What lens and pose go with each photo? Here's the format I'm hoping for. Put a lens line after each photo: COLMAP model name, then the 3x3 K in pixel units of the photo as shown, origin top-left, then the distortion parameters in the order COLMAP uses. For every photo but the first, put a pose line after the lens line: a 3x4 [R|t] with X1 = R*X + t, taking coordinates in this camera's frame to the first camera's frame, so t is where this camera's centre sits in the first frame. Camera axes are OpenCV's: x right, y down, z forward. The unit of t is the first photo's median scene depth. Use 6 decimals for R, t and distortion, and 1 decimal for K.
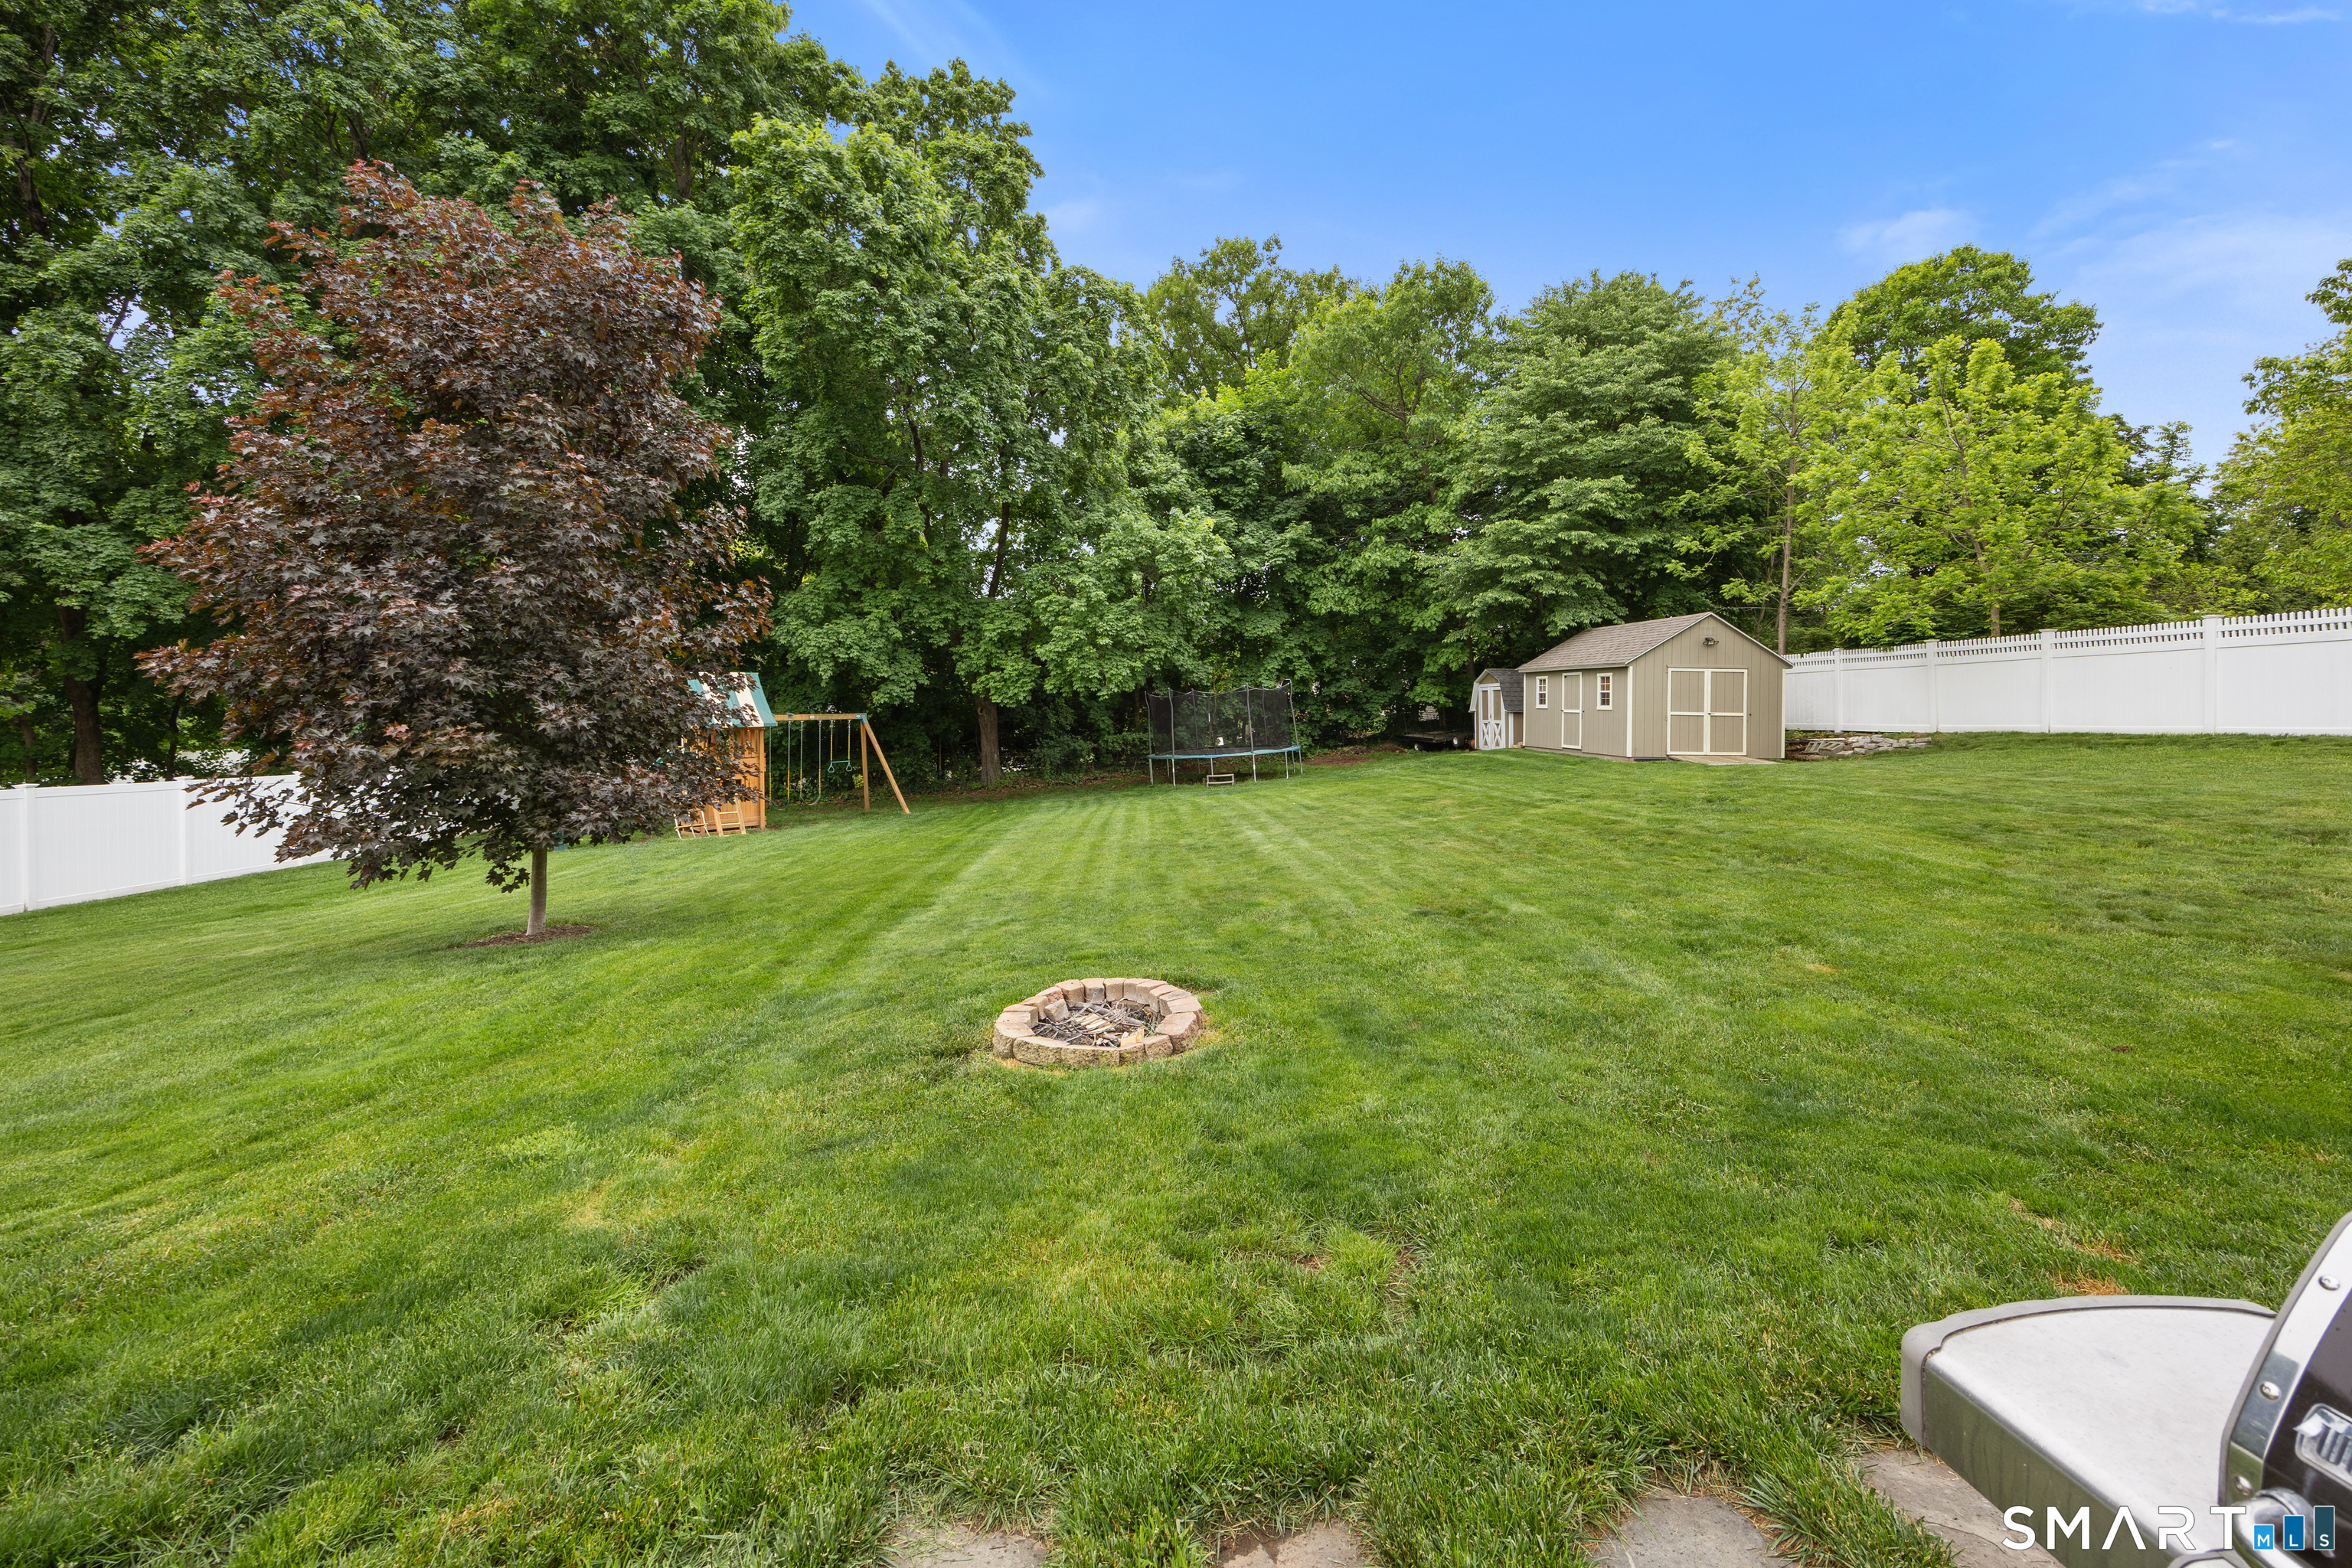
lens RADIAL K [[953.0, 0, 1188.7], [0, 953.0, 663.8], [0, 0, 1]] dist [0.011049, -0.001551]
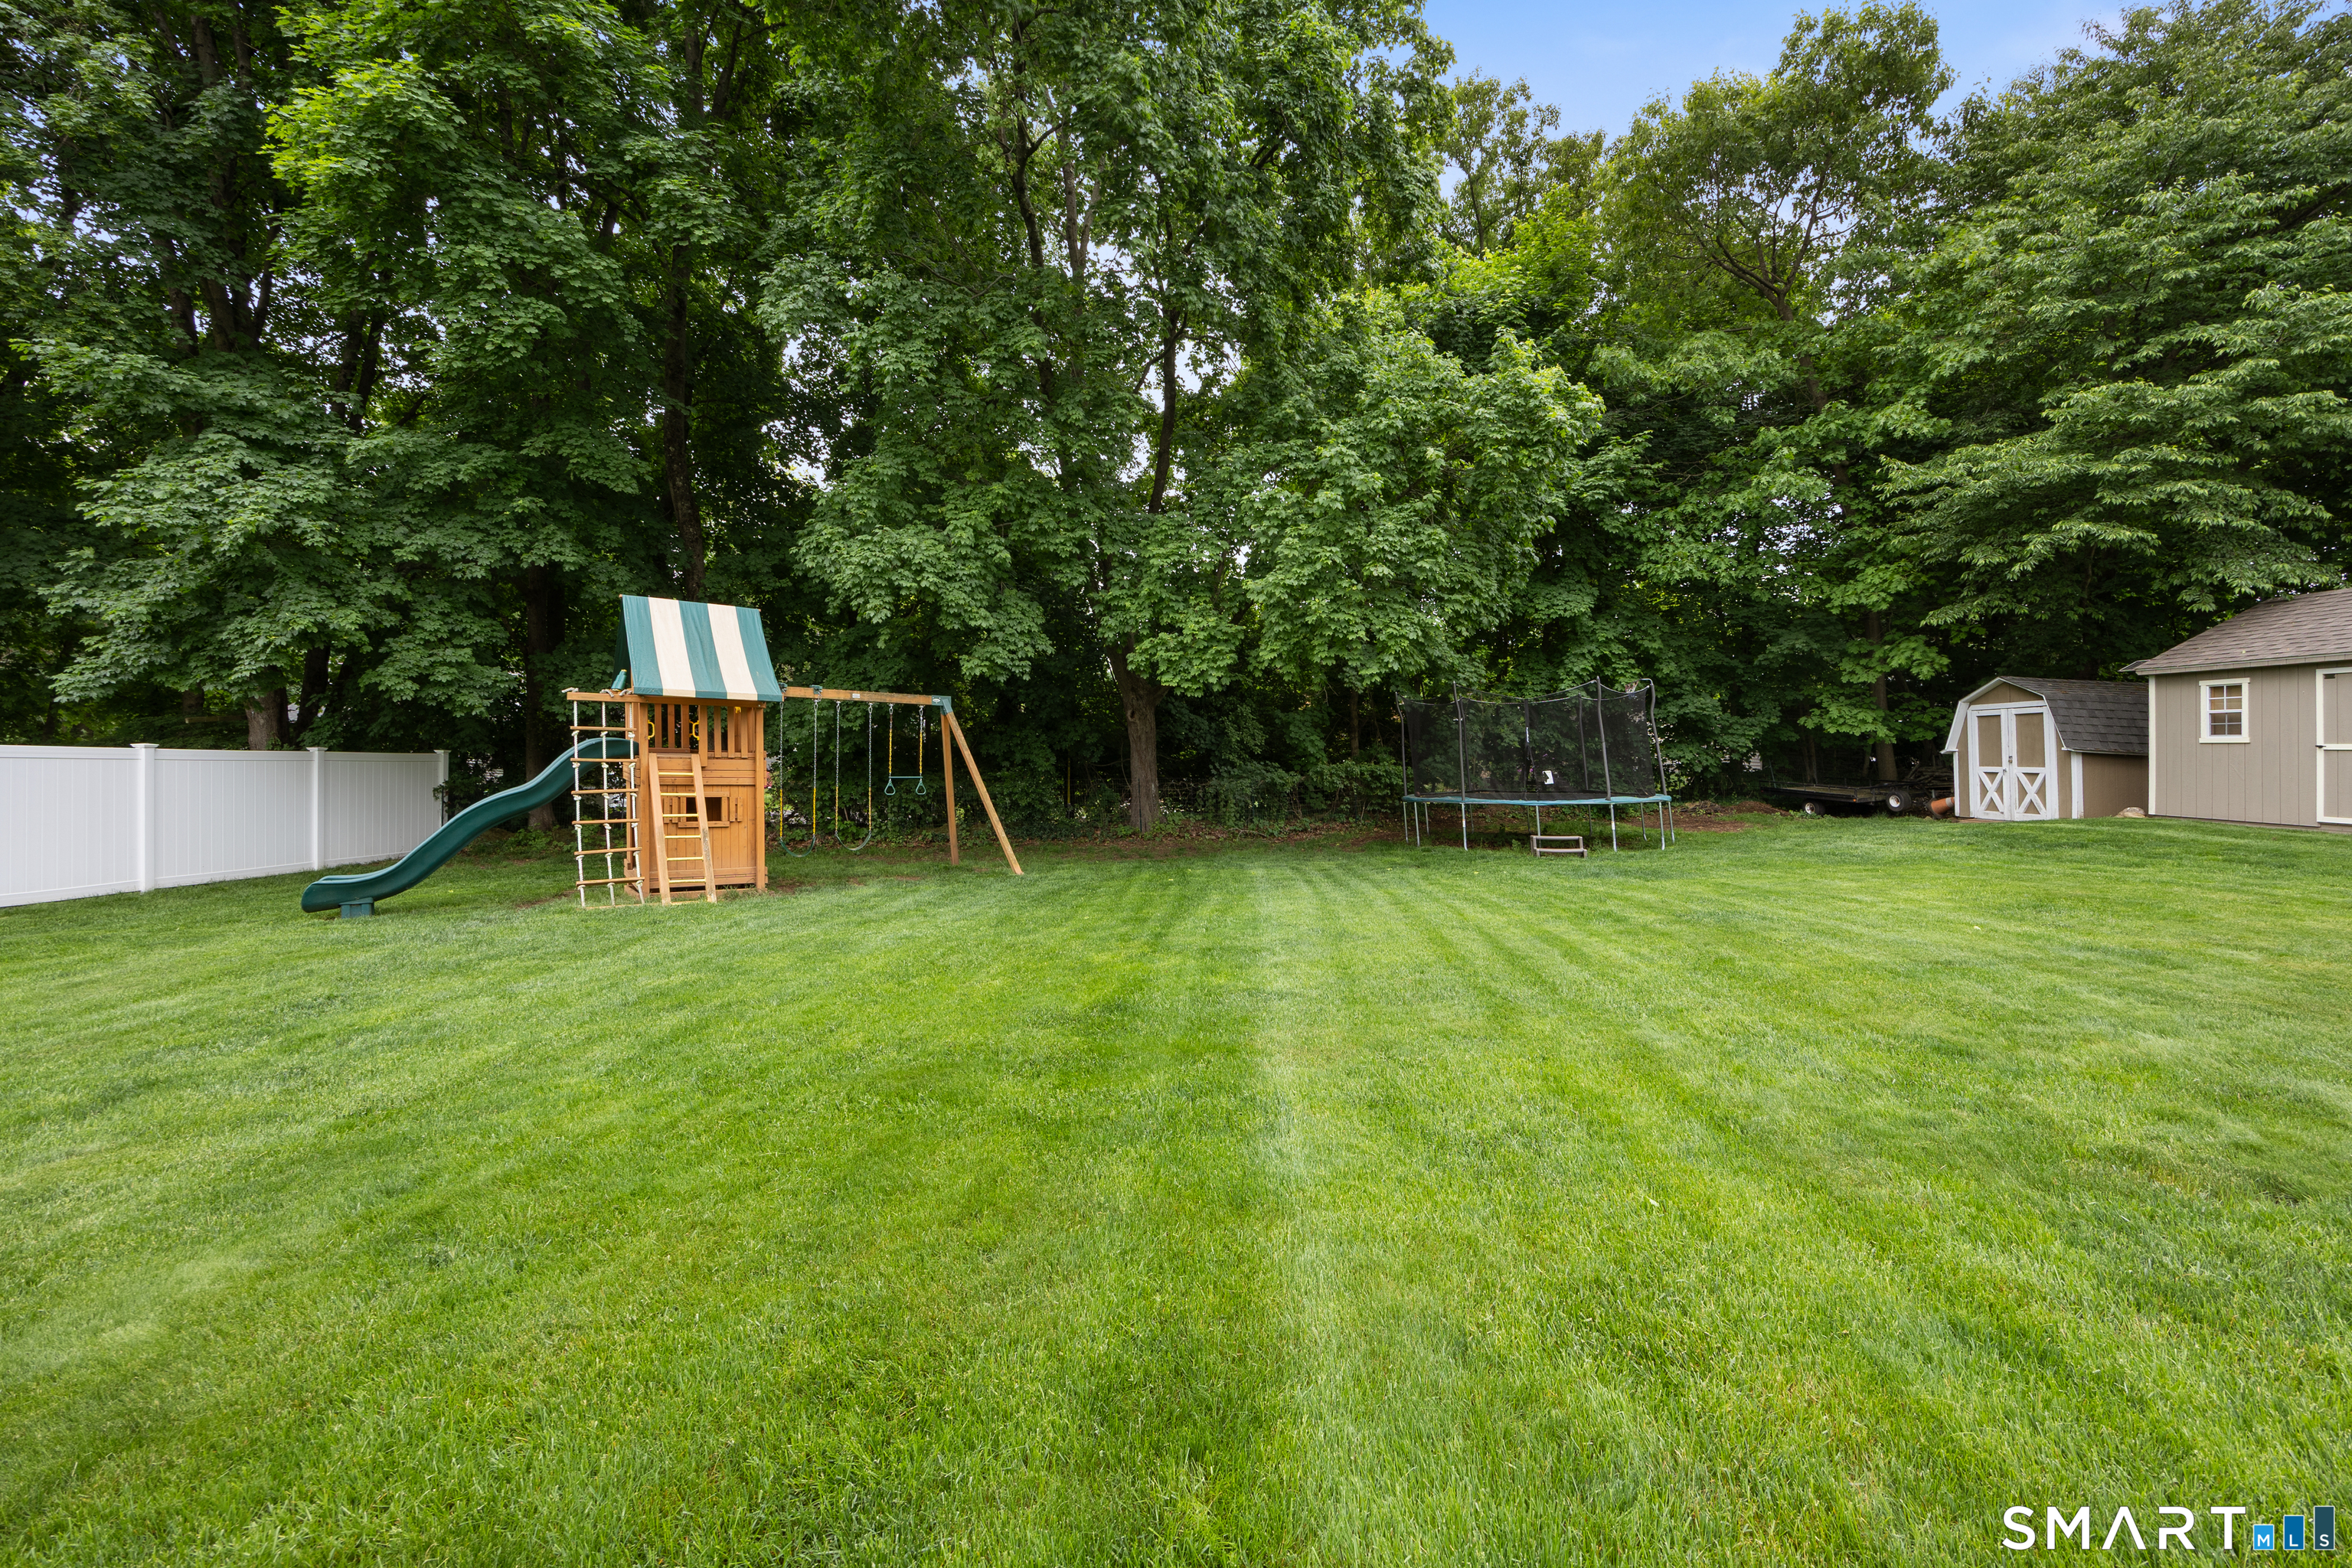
lens RADIAL K [[953.0, 0, 1160.2], [0, 953.0, 760.4], [0, 0, 1]] dist [0.011049, -0.001551]
pose [[0.989072, 0.039156, -0.142140, -0.120126], [-0.033370, 0.998523, 0.042868, 0.059081], [0.143609, -0.037656, 0.988918, 0.423707]]
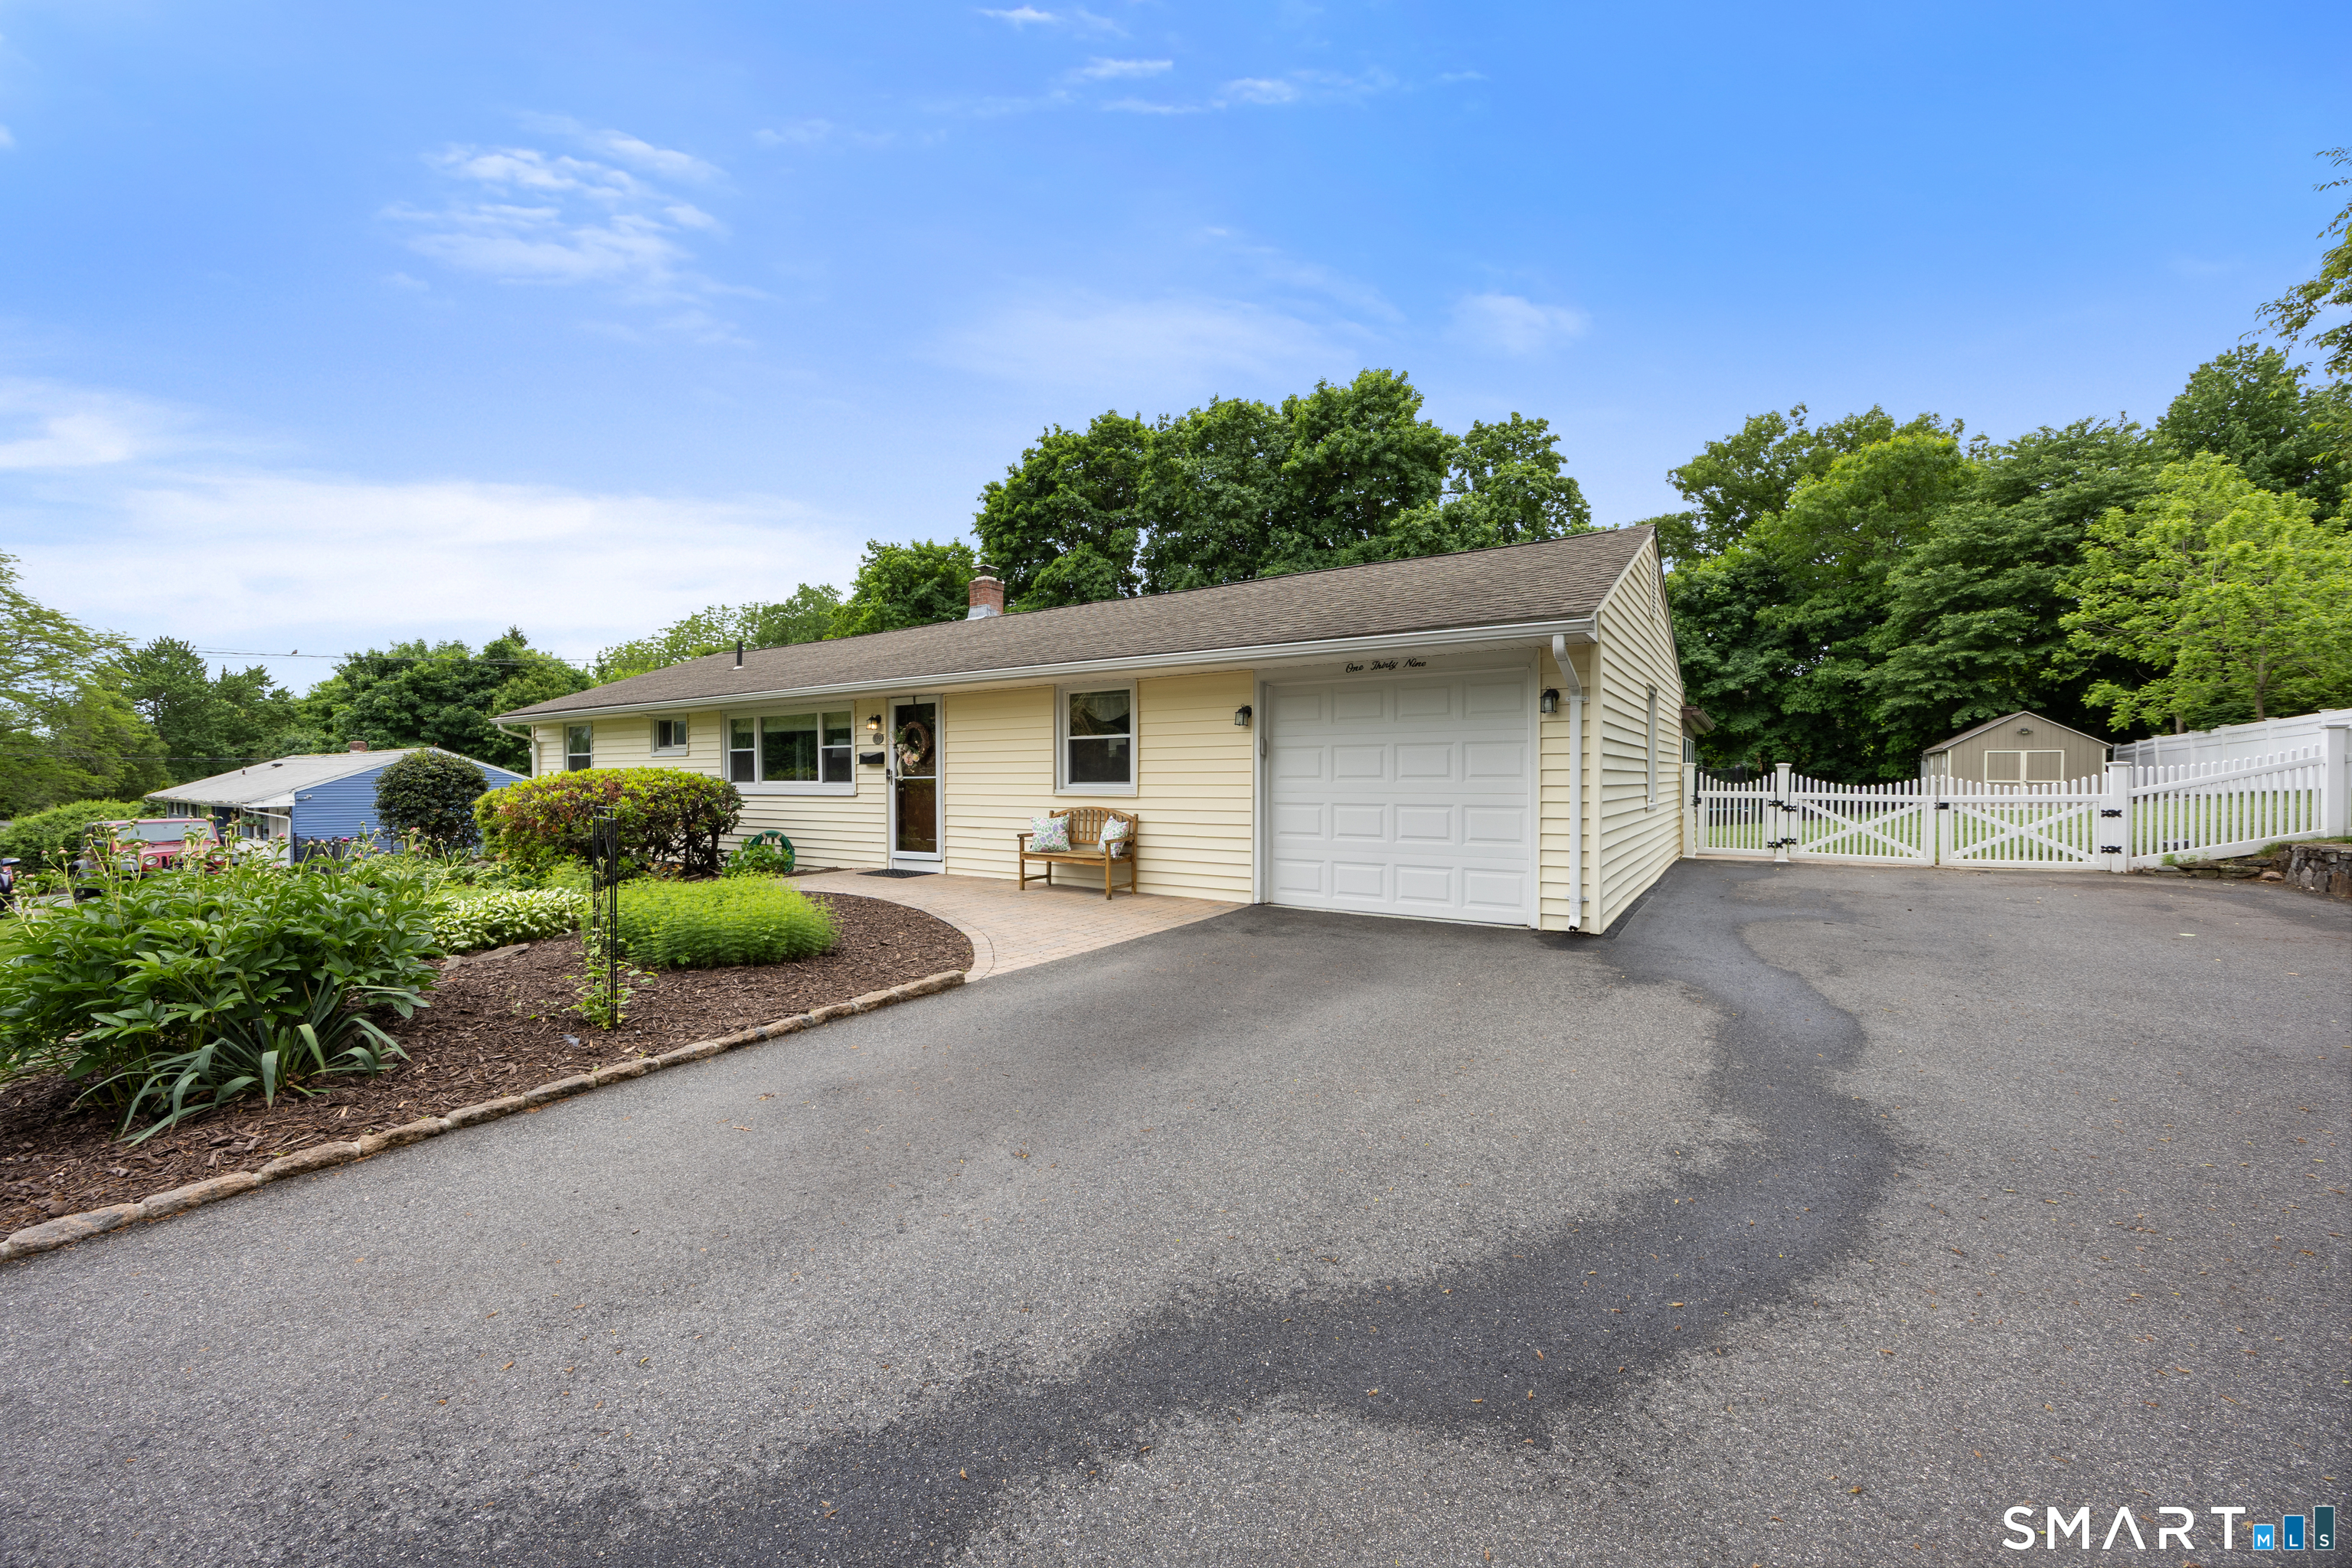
lens RADIAL K [[953.0, 0, 1179.2], [0, 953.0, 768.0], [0, 0, 1]] dist [0.011049, -0.001551]
pose [[0.779107, -0.012437, -0.626767, 0.396845], [0.024591, 0.999640, 0.010732, -0.012572], [0.626408, -0.023775, 0.779133, -0.814448]]
